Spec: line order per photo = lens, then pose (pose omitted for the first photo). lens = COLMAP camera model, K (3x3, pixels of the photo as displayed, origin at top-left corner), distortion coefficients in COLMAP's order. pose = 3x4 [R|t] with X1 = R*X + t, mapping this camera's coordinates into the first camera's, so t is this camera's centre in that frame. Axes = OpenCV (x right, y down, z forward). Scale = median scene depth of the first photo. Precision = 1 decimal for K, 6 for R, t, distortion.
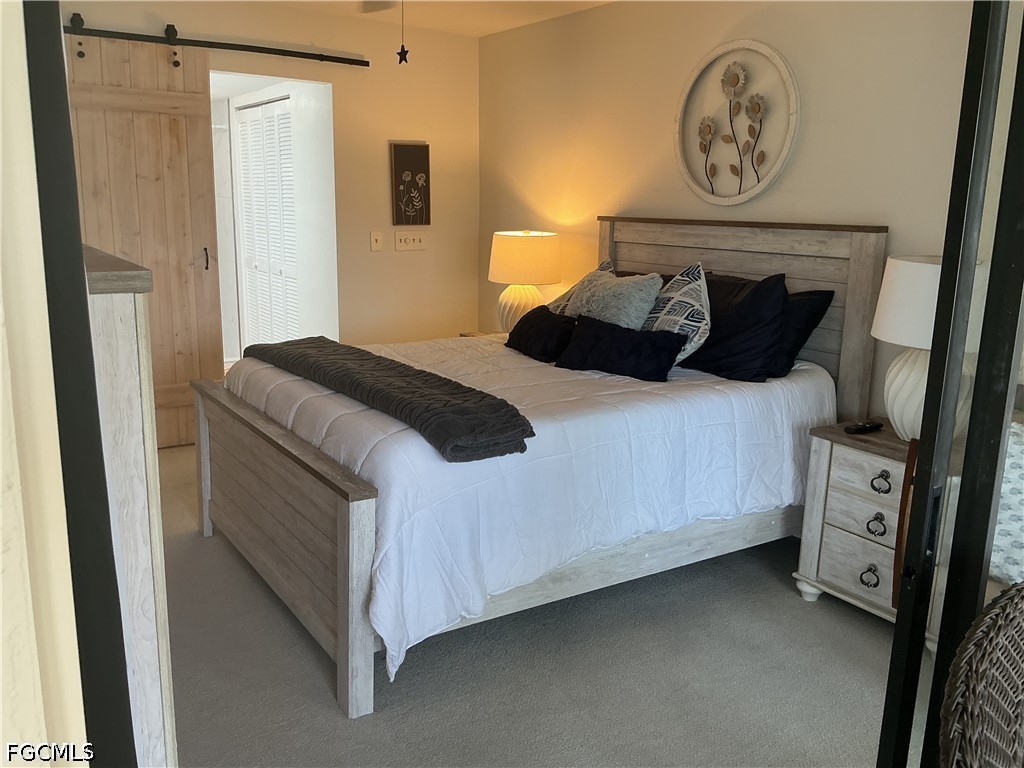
lens RADIAL K [[846.3, 0, 511.8], [0, 846.3, 386.1], [0, 0, 1]] dist [0.148267, -0.312103]
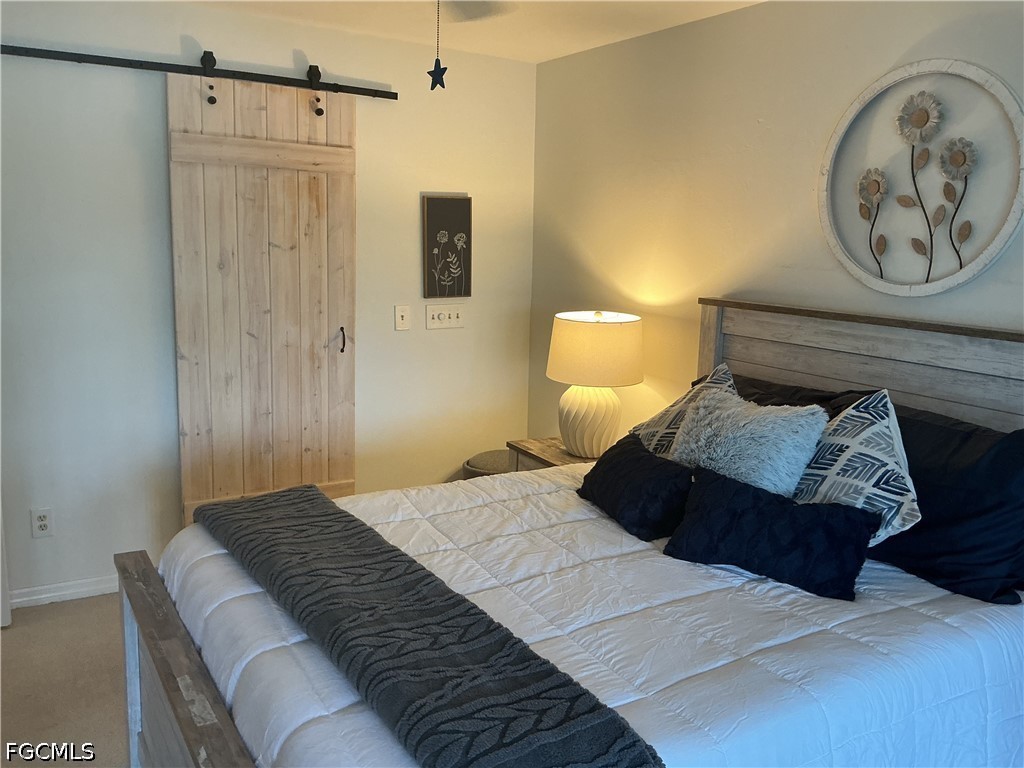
lens RADIAL K [[850.0, 0, 515.1], [0, 850.0, 387.4], [0, 0, 1]] dist [0.100925, -0.190310]
pose [[0.999238, 0.014902, -0.036077, -0.036189], [-0.016261, 0.999157, -0.037694, -0.110483], [0.035485, 0.038252, 0.998638, 0.313488]]
